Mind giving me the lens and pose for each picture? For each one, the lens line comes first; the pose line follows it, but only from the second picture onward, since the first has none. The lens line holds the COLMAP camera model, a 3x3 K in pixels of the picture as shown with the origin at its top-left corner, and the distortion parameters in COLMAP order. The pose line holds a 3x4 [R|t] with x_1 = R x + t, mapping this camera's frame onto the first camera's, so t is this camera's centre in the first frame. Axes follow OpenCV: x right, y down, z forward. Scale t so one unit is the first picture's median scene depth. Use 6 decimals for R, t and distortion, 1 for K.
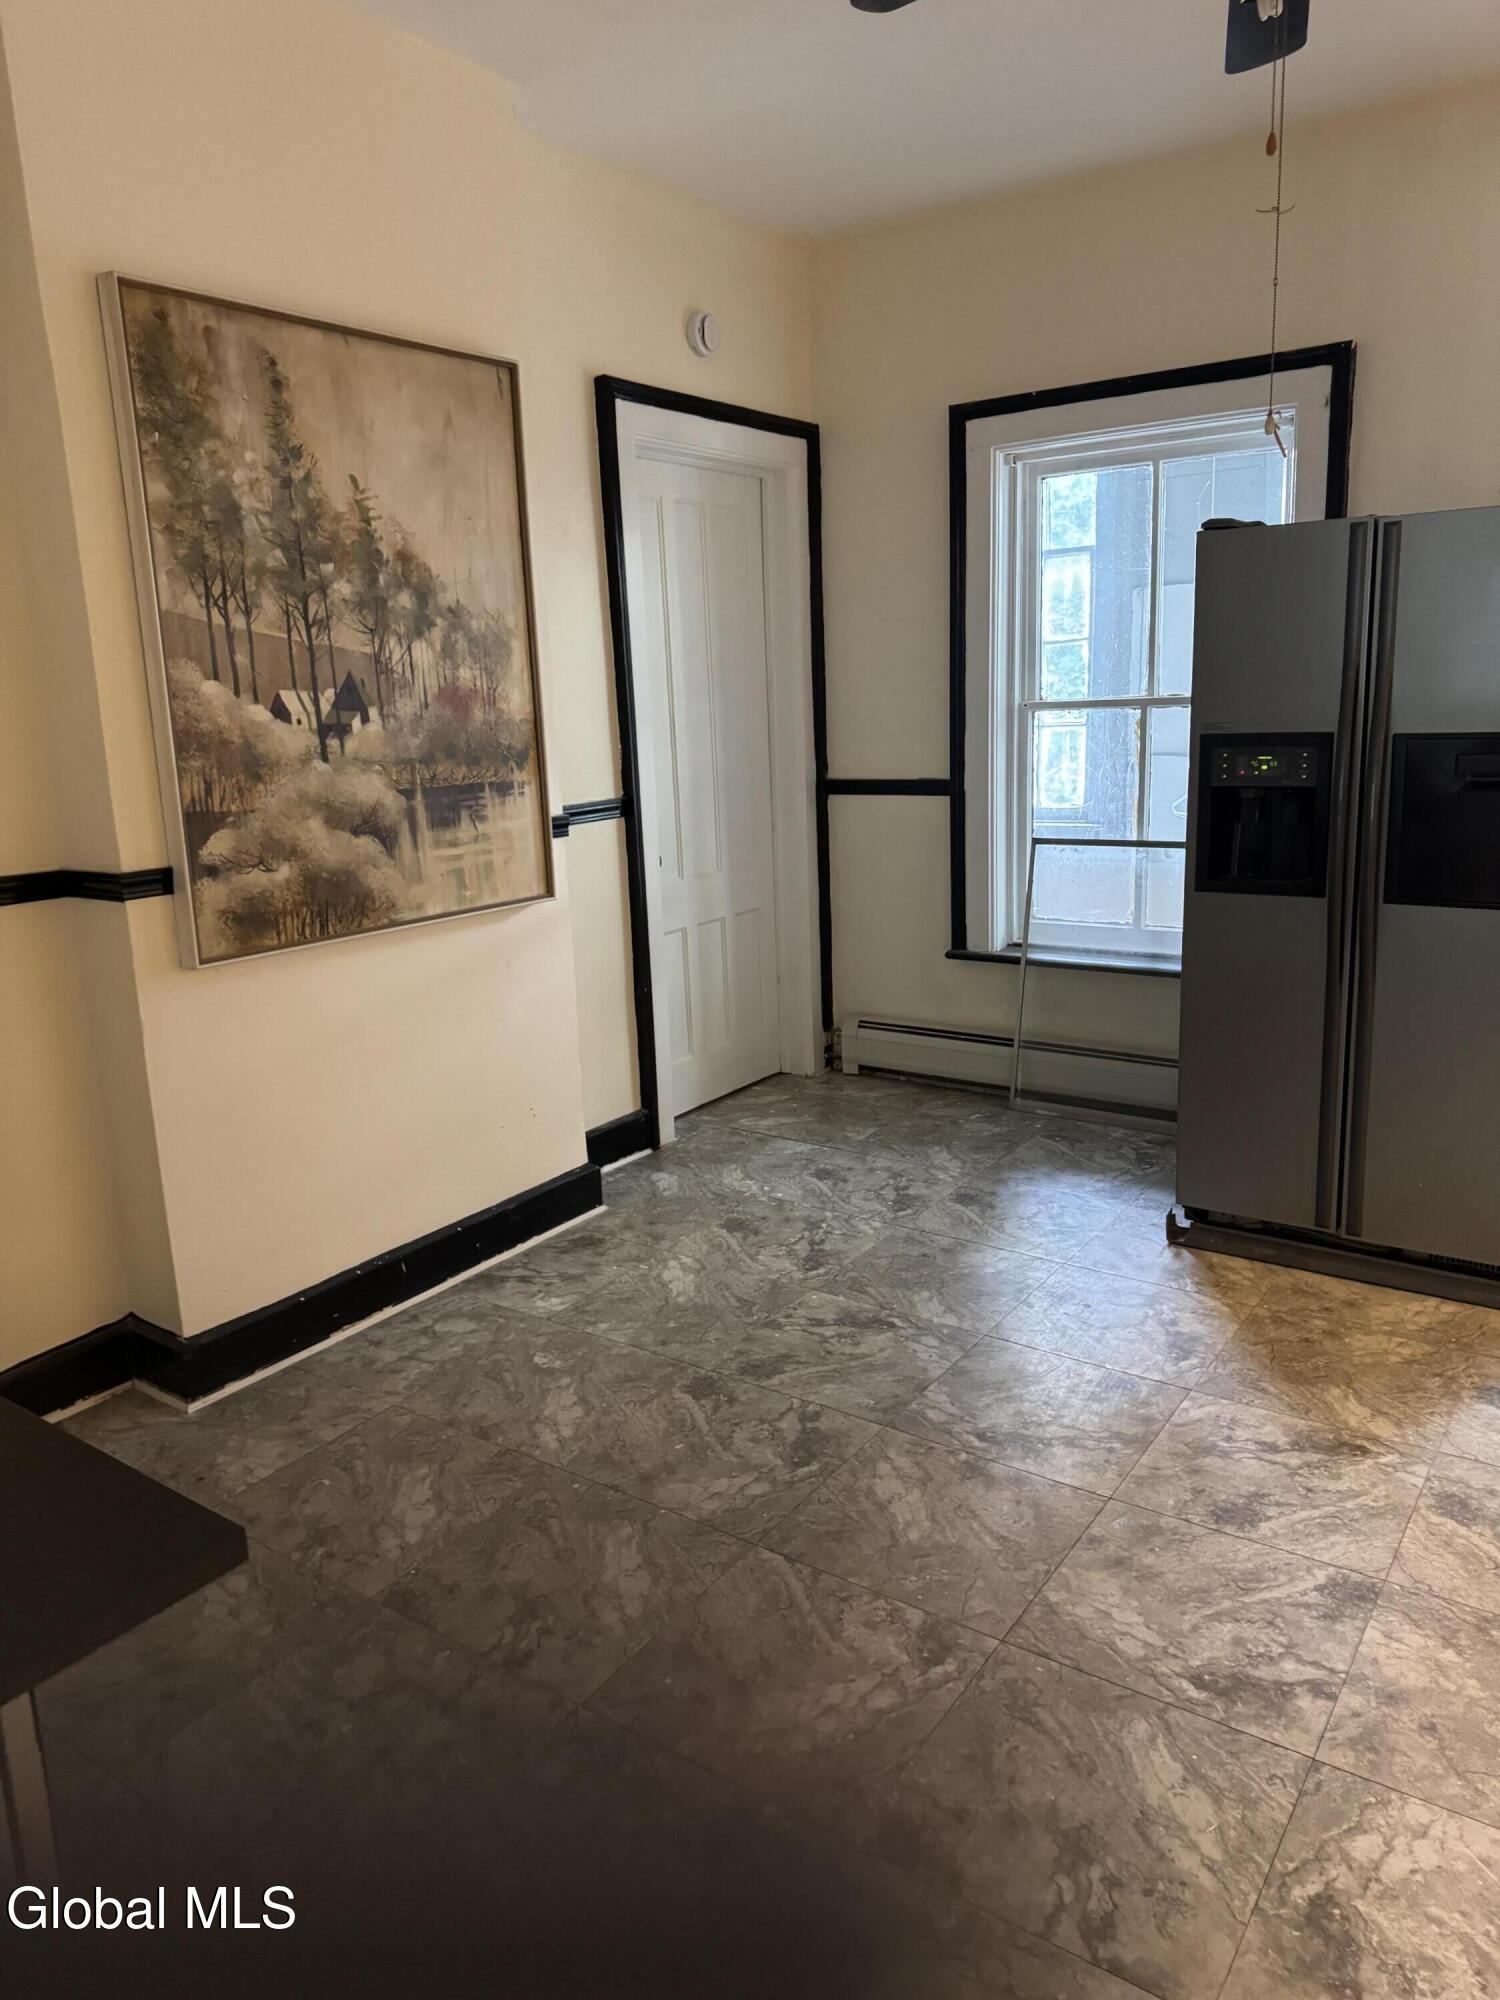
lens RADIAL K [[1412.0, 0, 726.6], [0, 1412.0, 976.9], [0, 0, 1]] dist [0.075403, -0.101288]
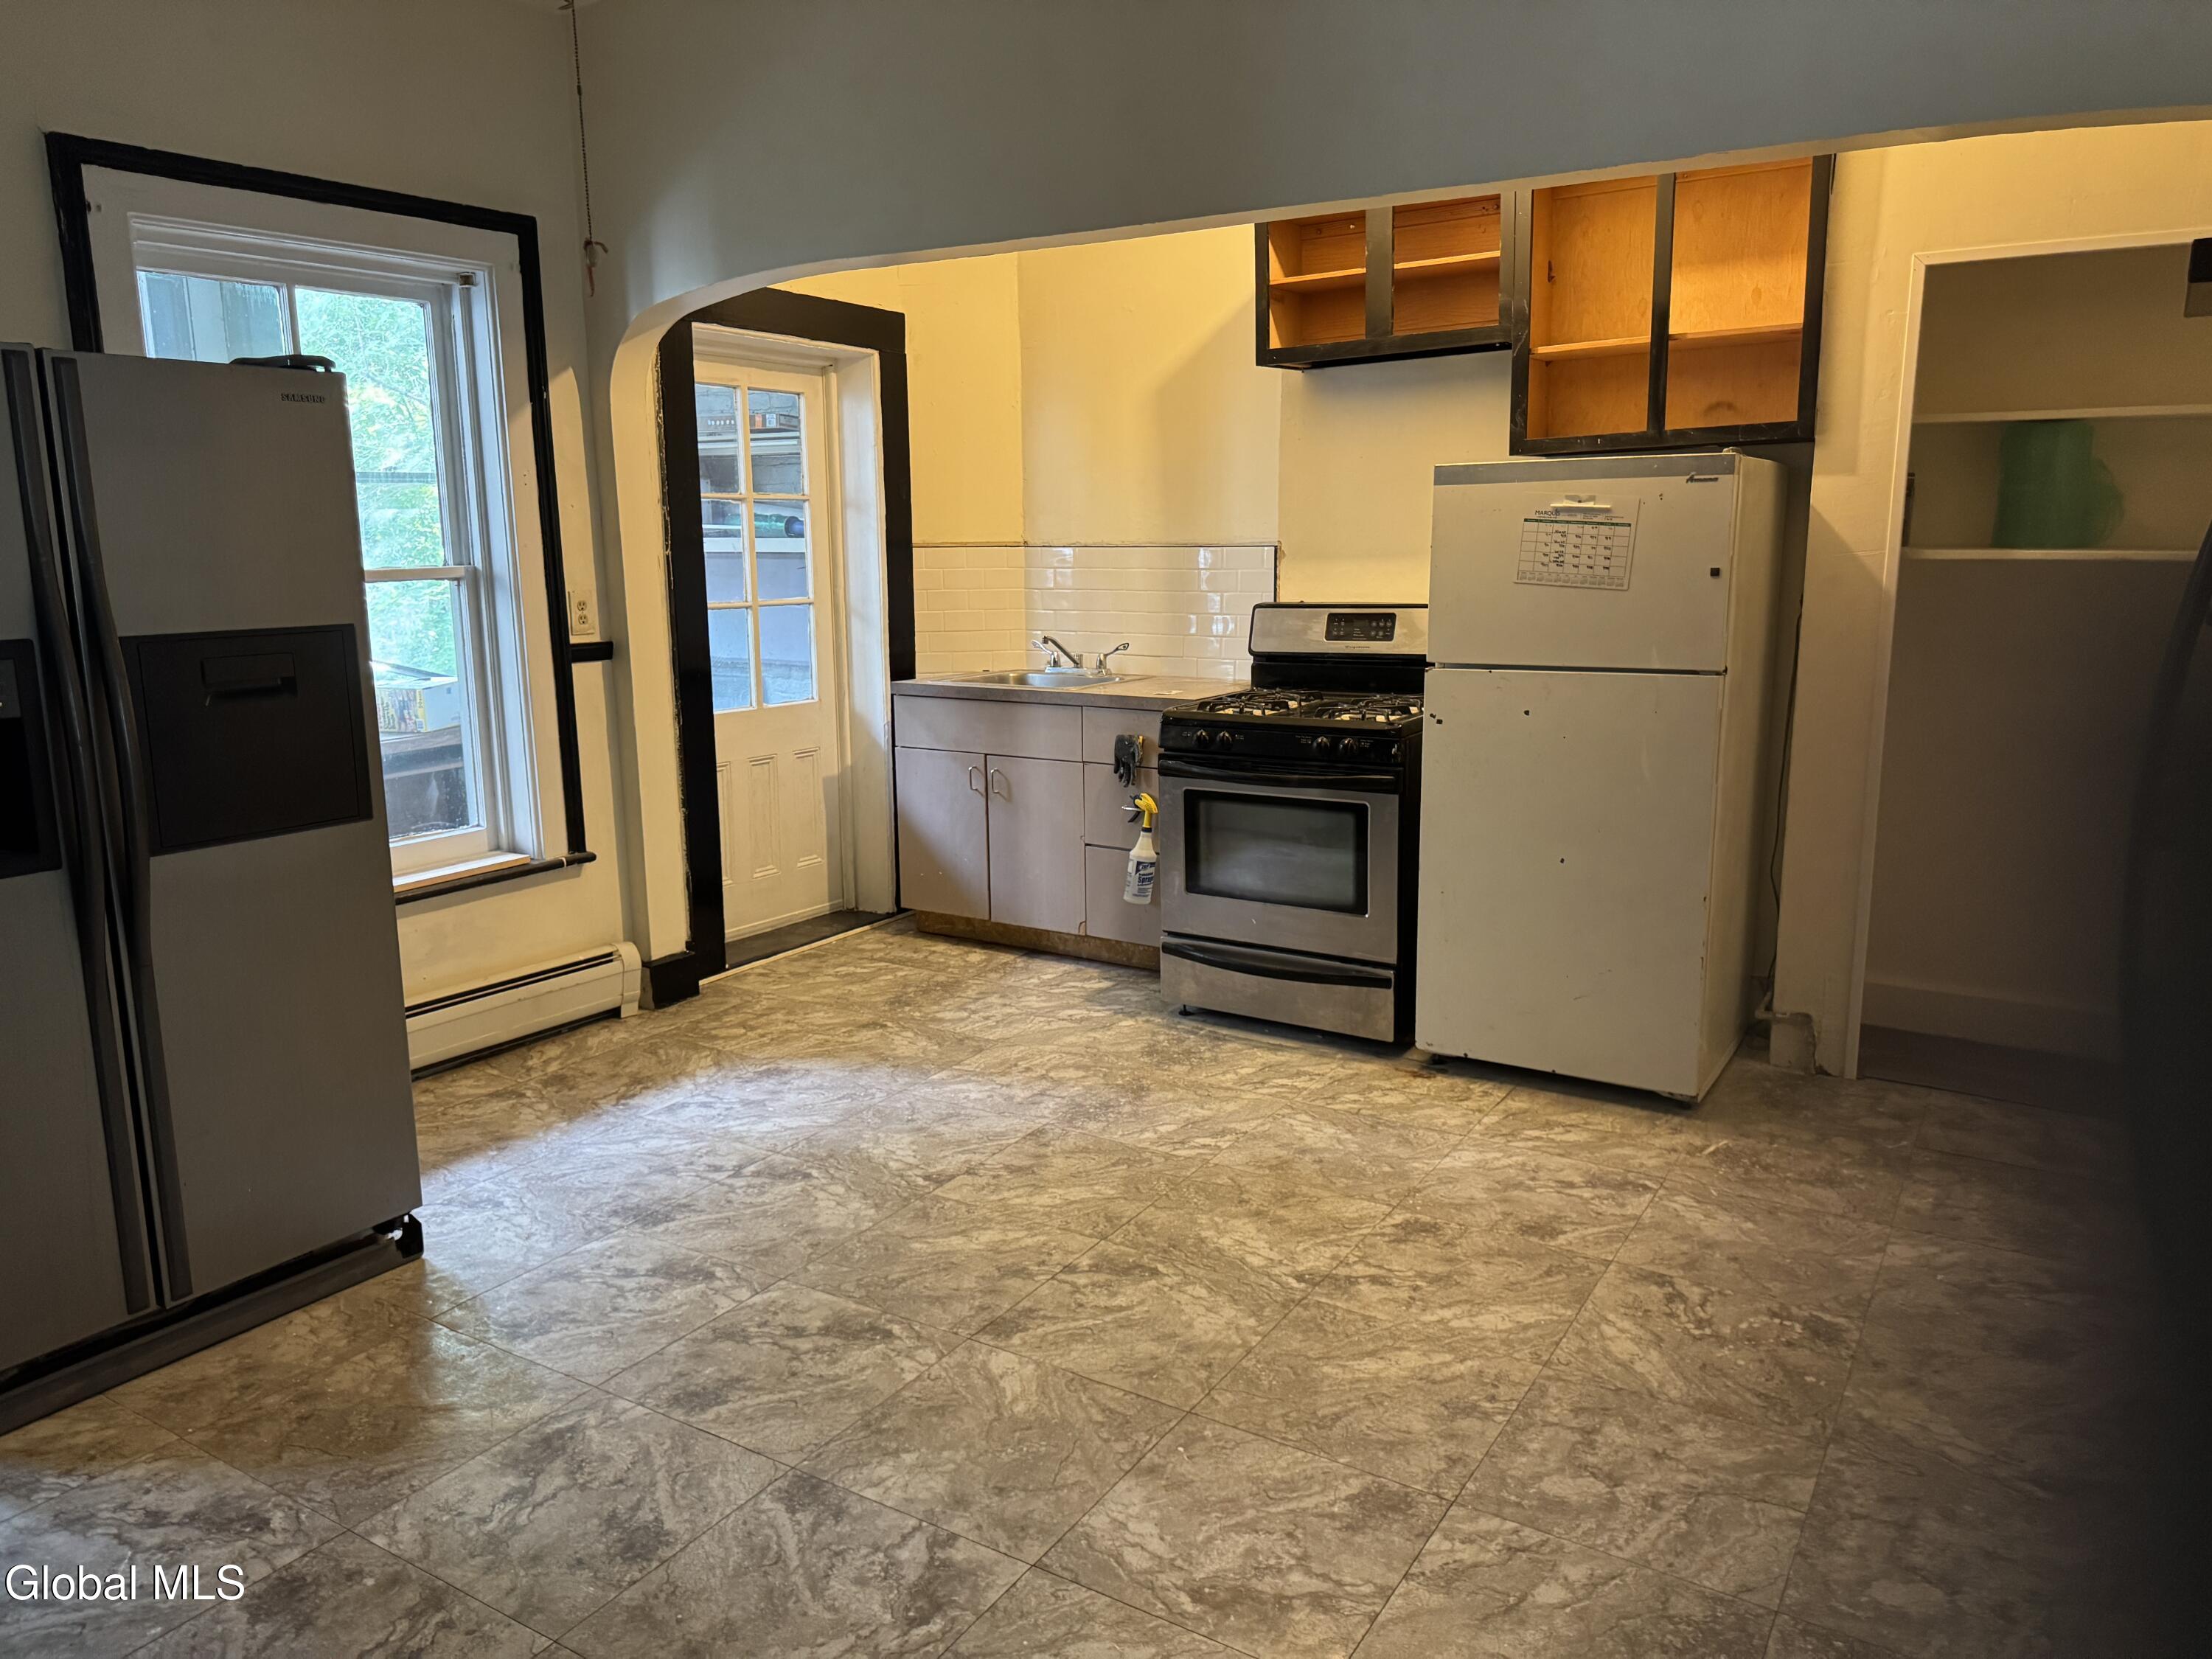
lens RADIAL K [[1574.0, 0, 1133.6], [0, 1574.0, 822.5], [0, 0, 1]] dist [0.067710, -0.098066]
pose [[-0.057436, -0.149393, 0.987108, -0.347692], [0.221140, 0.962276, 0.158502, -0.073792], [-0.973549, 0.227393, -0.022233, 0.445055]]
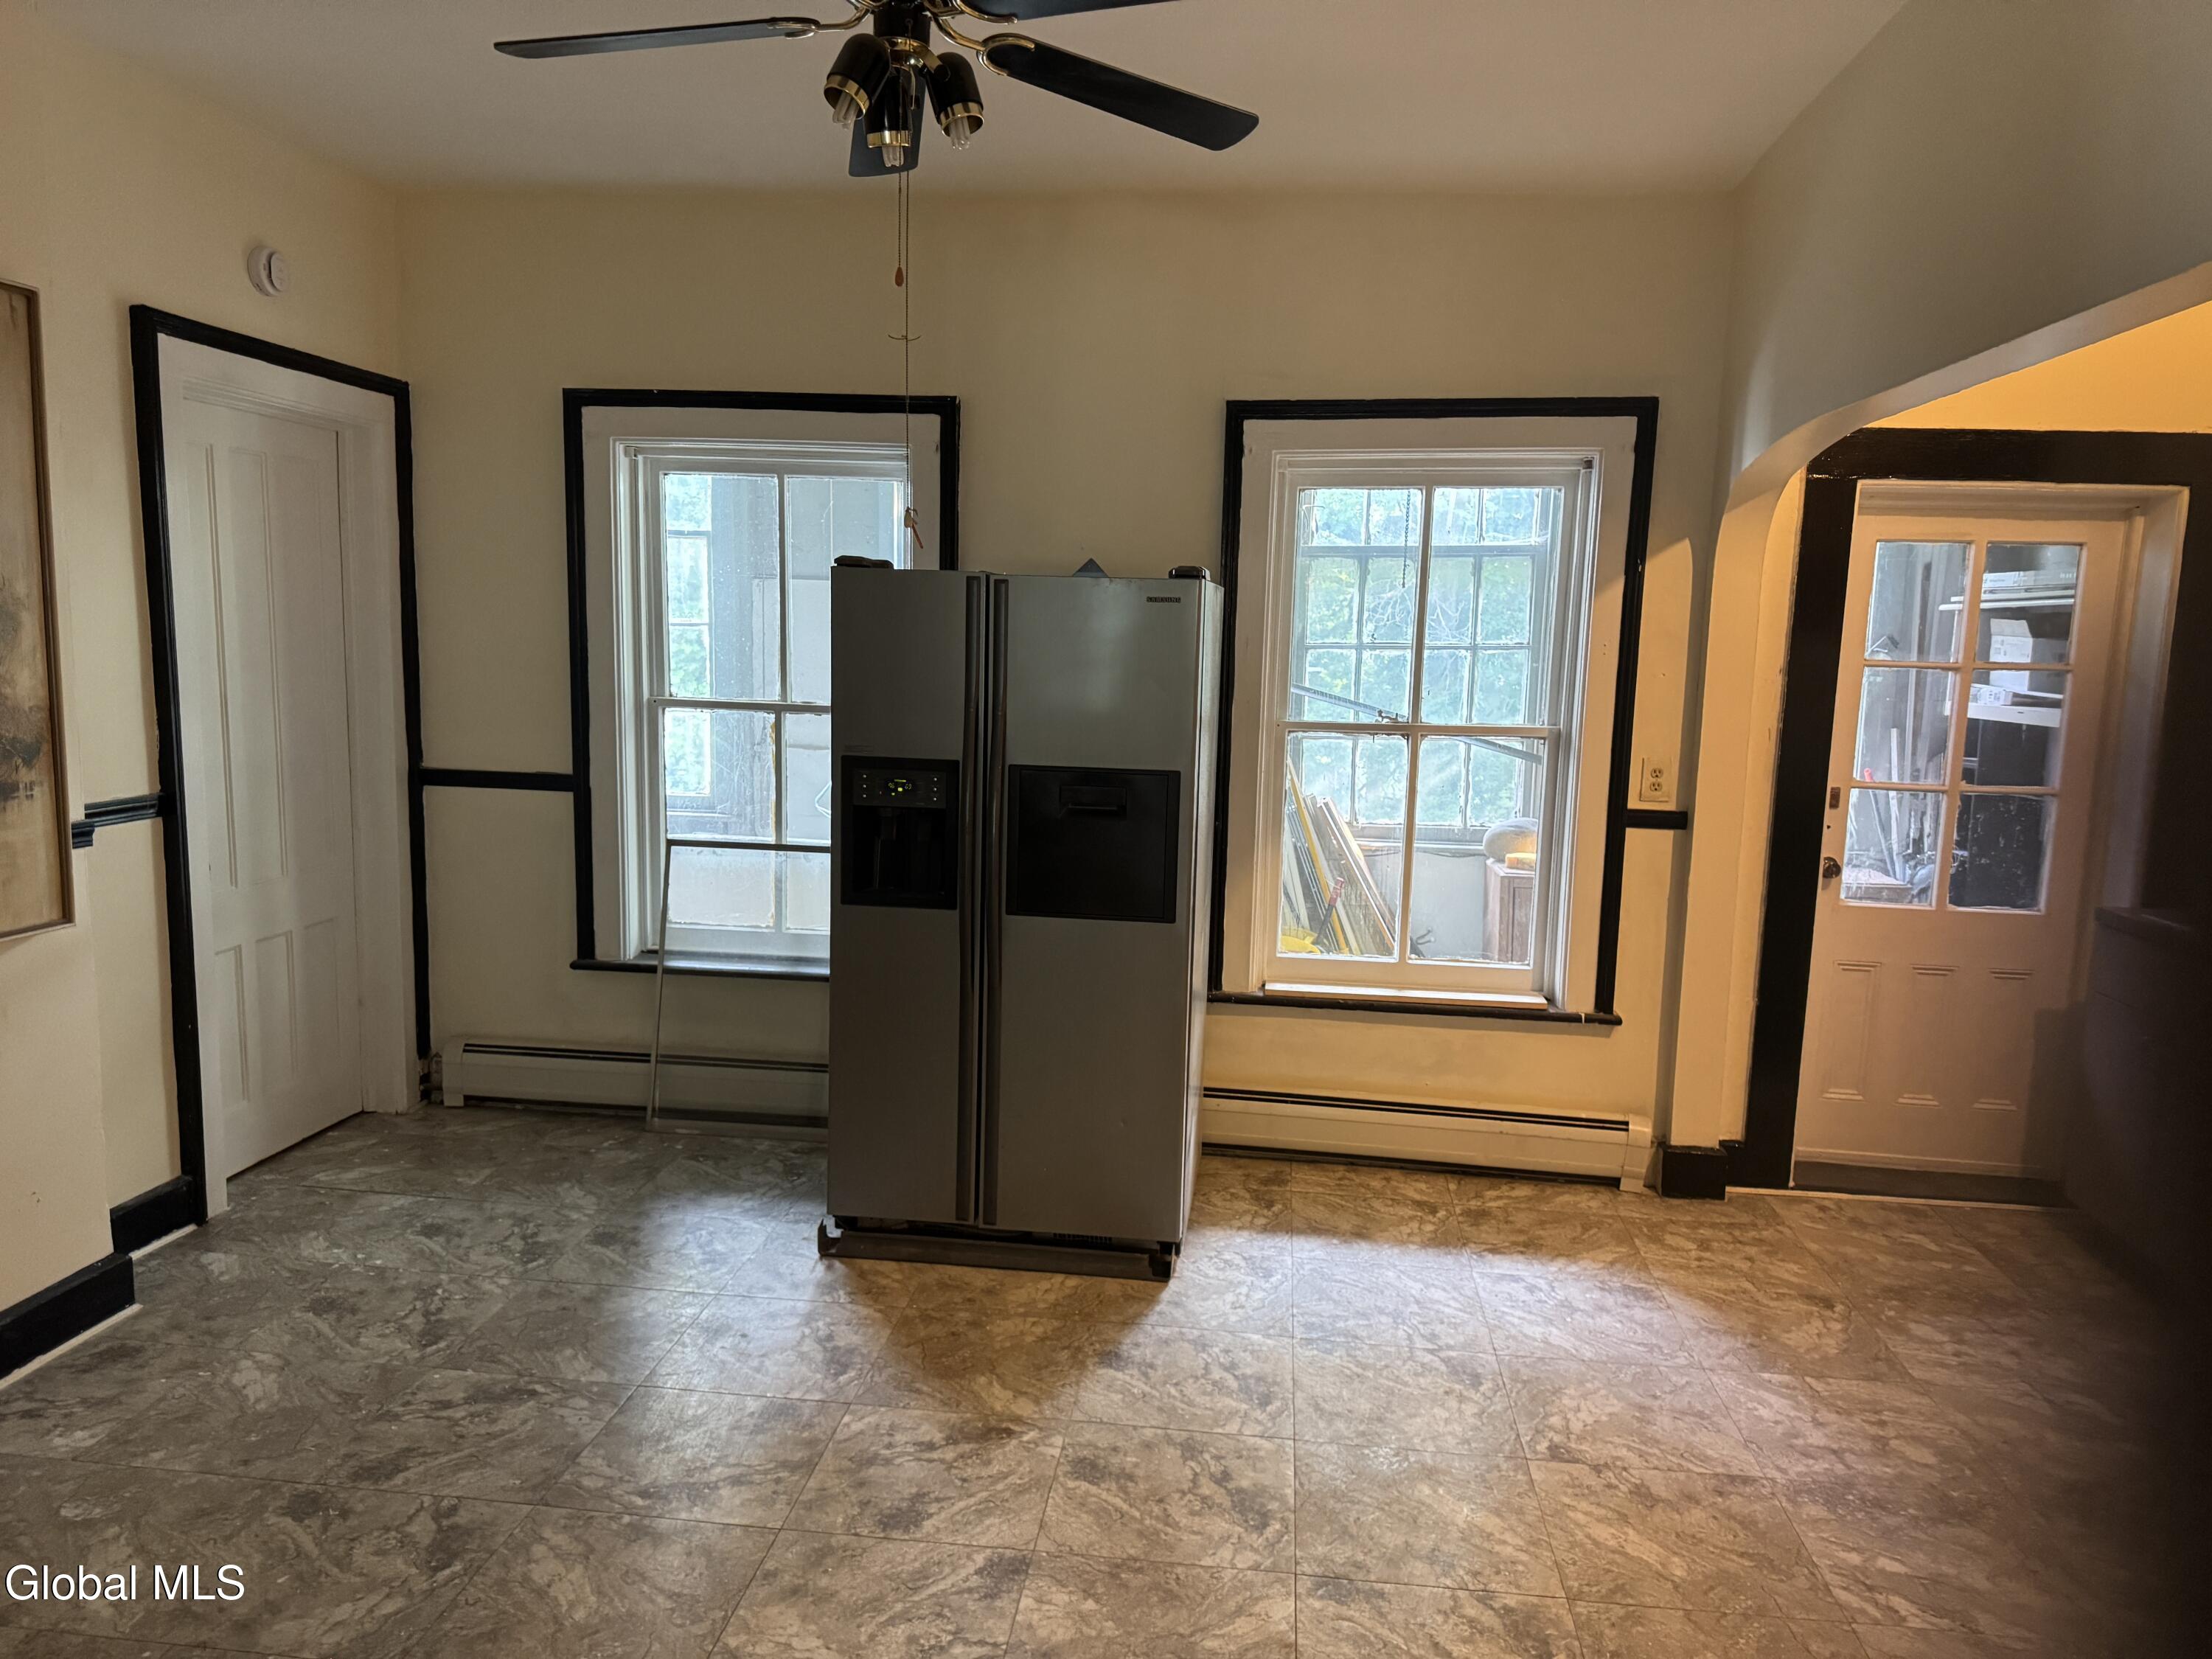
lens RADIAL K [[1561.7, 0, 1078.8], [0, 1561.7, 830.7], [0, 0, 1]] dist [0.075403, -0.101288]
pose [[0.884799, -0.004504, 0.465951, -0.041039], [0.044066, 0.996281, -0.074046, -0.019621], [-0.463884, 0.086049, 0.881707, -0.074103]]
